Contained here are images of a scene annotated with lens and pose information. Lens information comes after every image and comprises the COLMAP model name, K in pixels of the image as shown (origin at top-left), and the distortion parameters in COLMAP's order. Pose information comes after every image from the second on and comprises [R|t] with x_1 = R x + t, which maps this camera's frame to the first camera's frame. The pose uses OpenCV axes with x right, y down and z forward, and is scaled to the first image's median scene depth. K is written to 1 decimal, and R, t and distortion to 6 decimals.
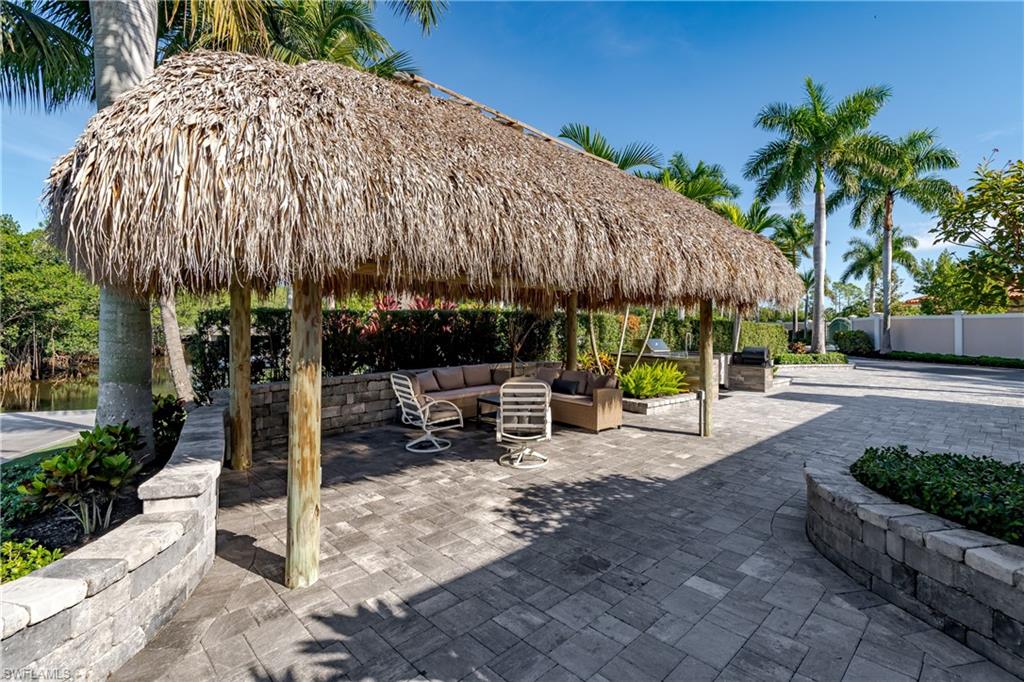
lens RADIAL K [[473.7, 0, 536.3], [0, 473.7, 320.4], [0, 0, 1]] dist [0.000612, -0.000091]
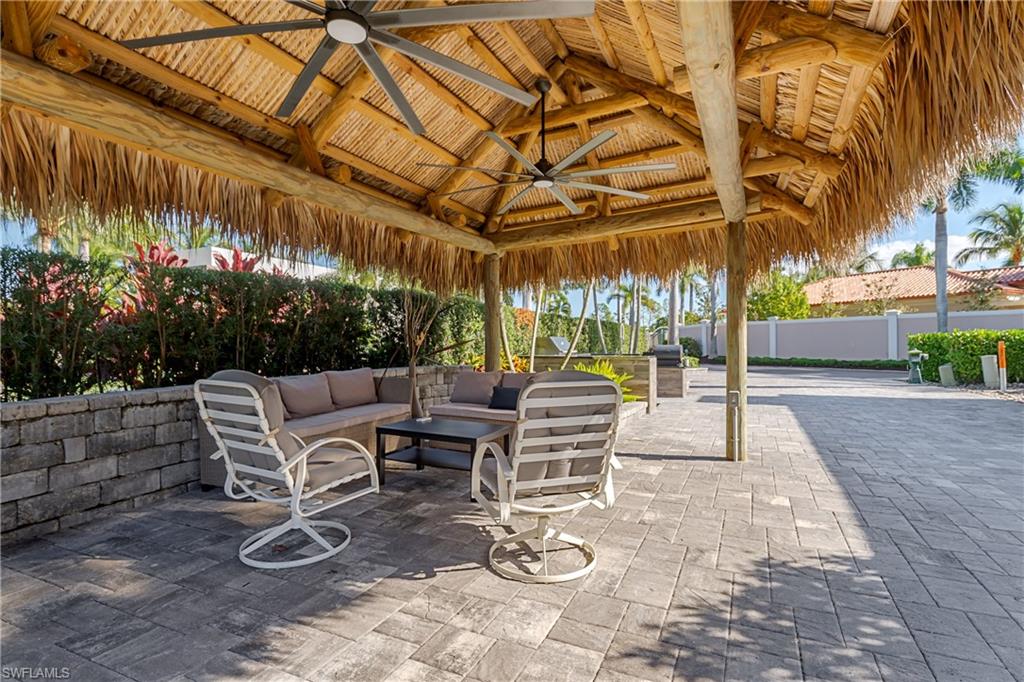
lens RADIAL K [[501.5, 0, 518.3], [0, 501.5, 345.0], [0, 0, 1]] dist [-0.000267, -0.000487]
pose [[0.942852, -0.015618, 0.332844, -0.091778], [0.009908, 0.999773, 0.018845, 0.036947], [-0.333063, -0.014470, 0.942793, 0.246345]]
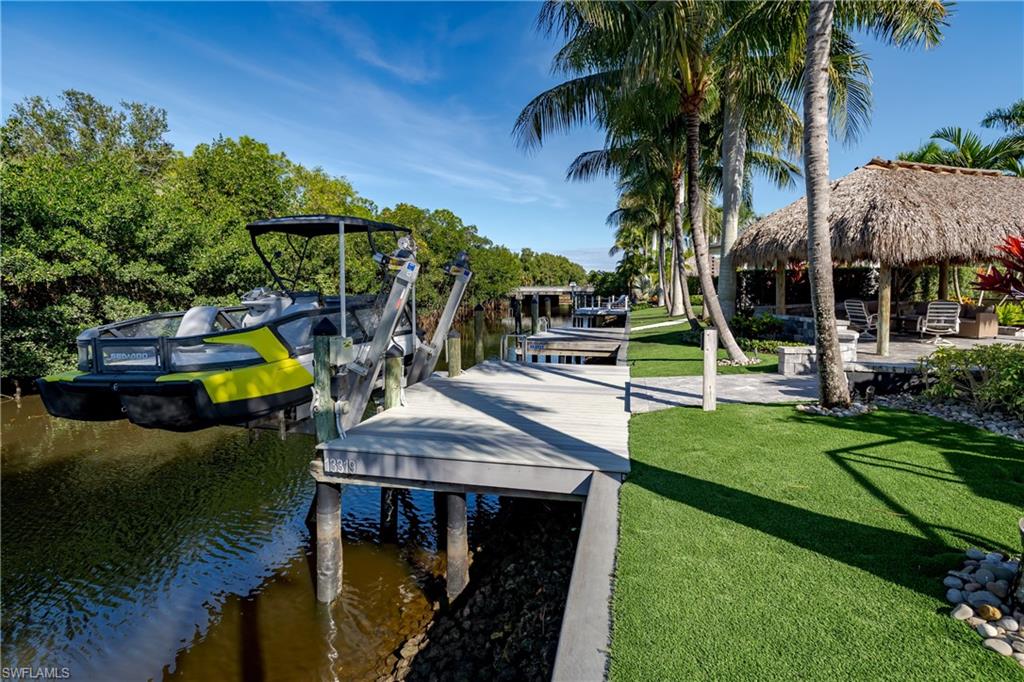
lens RADIAL K [[473.0, 0, 521.5], [0, 473.0, 313.3], [0, 0, 1]] dist [0.001010, -0.000170]
pose [[0.866493, 0.016794, -0.498906, -0.237409], [0.017210, 0.997835, 0.063478, 0.008844], [0.498892, -0.063589, 0.864328, -0.668435]]
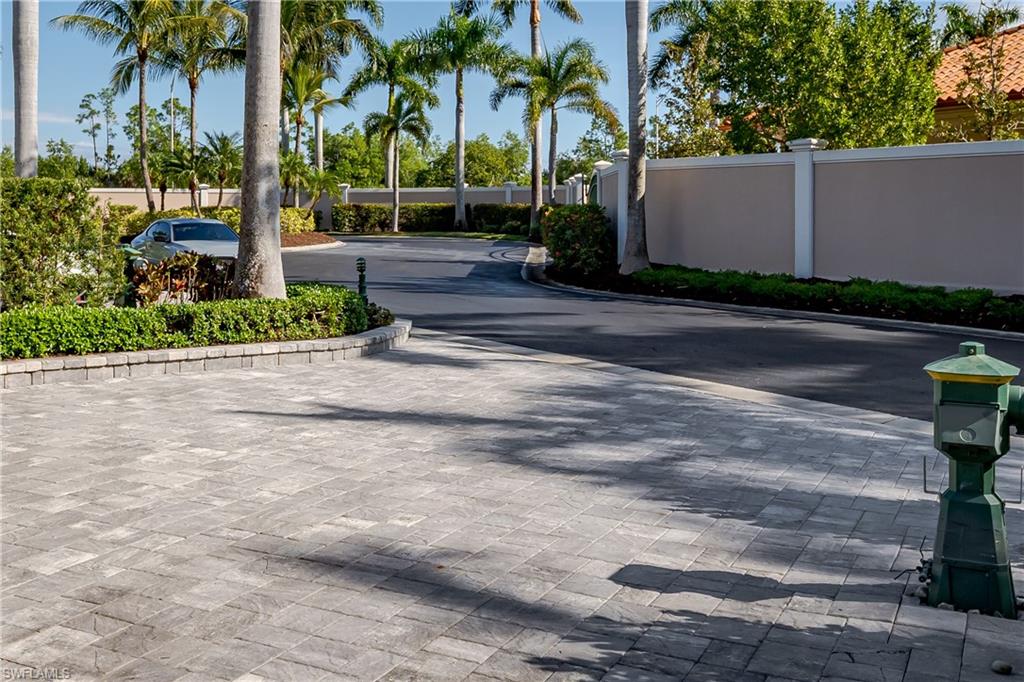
lens RADIAL K [[1098.5, 0, 399.8], [0, 1098.5, 242.0], [0, 0, 1]] dist [0.005763, -0.013038]
pose [[0.964408, -0.019185, 0.263723, 0.950129], [0.006643, 0.998808, 0.048367, 0.025628], [-0.264336, -0.044893, 0.963385, 0.779313]]
